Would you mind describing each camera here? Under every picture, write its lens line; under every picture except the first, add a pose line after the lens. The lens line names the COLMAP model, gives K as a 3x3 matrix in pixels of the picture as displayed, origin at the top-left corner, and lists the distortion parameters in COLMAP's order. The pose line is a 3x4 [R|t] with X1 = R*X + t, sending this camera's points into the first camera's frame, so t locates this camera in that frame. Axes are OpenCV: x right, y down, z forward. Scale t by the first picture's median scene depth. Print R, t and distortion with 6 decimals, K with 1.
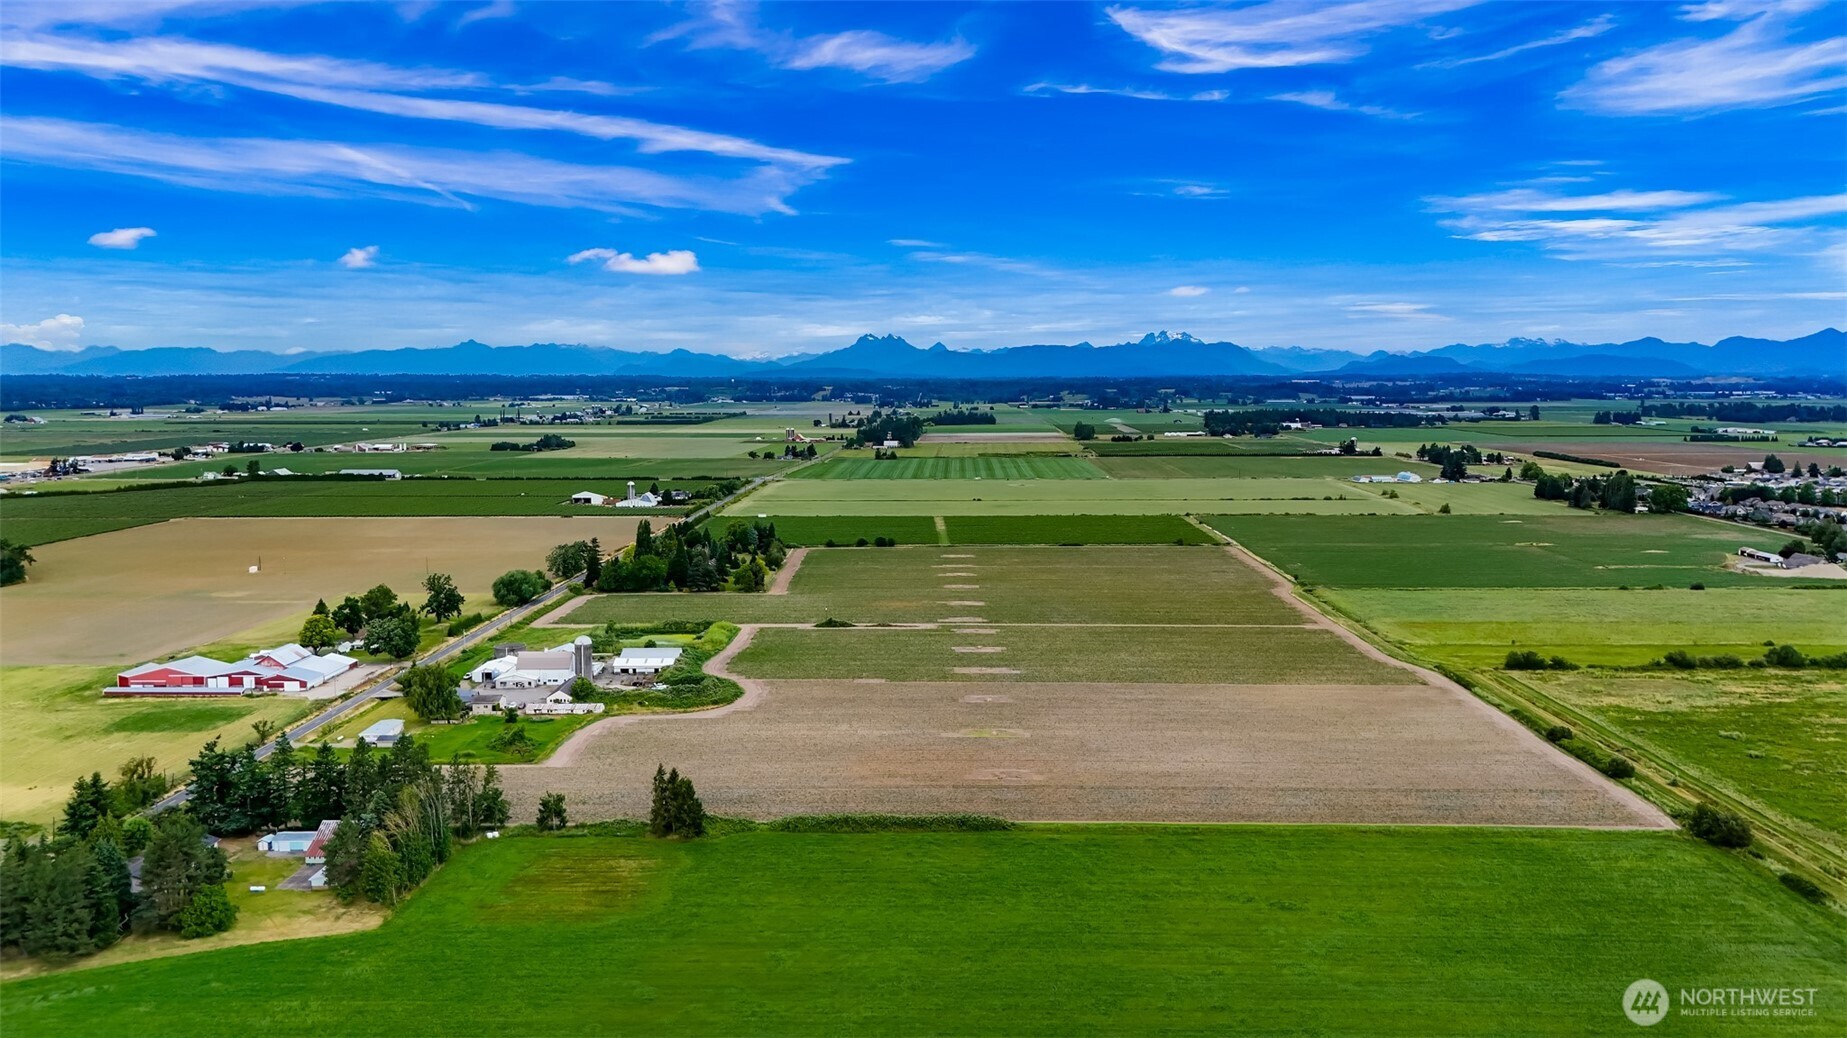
lens RADIAL K [[1362.2, 0, 923.1], [0, 1362.2, 511.2], [0, 0, 1]] dist [0.050091, -0.005479]
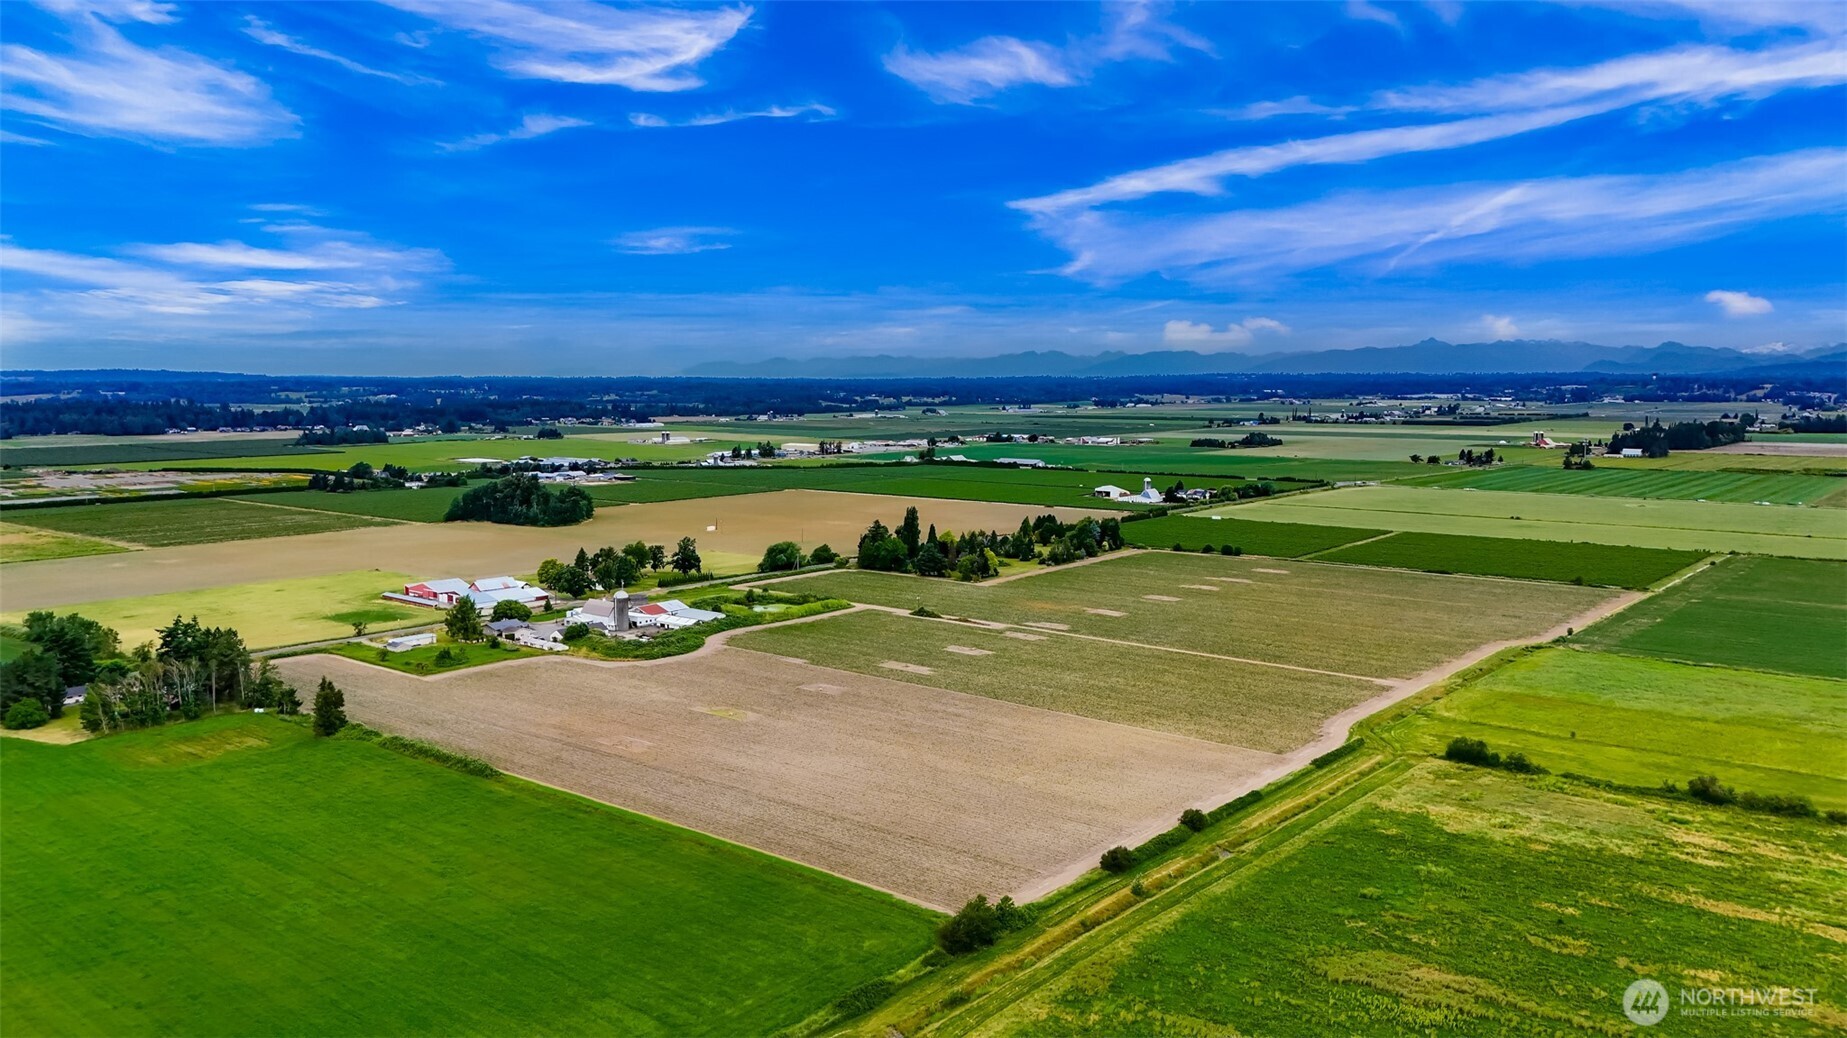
lens RADIAL K [[1362.2, 0, 944.6], [0, 1362.2, 487.0], [0, 0, 1]] dist [0.050091, -0.005479]
pose [[0.774578, 0.050522, -0.630457, 0.682788], [-0.060929, 0.998129, 0.005129, -0.022868], [0.629536, 0.034441, 0.776207, 0.223252]]
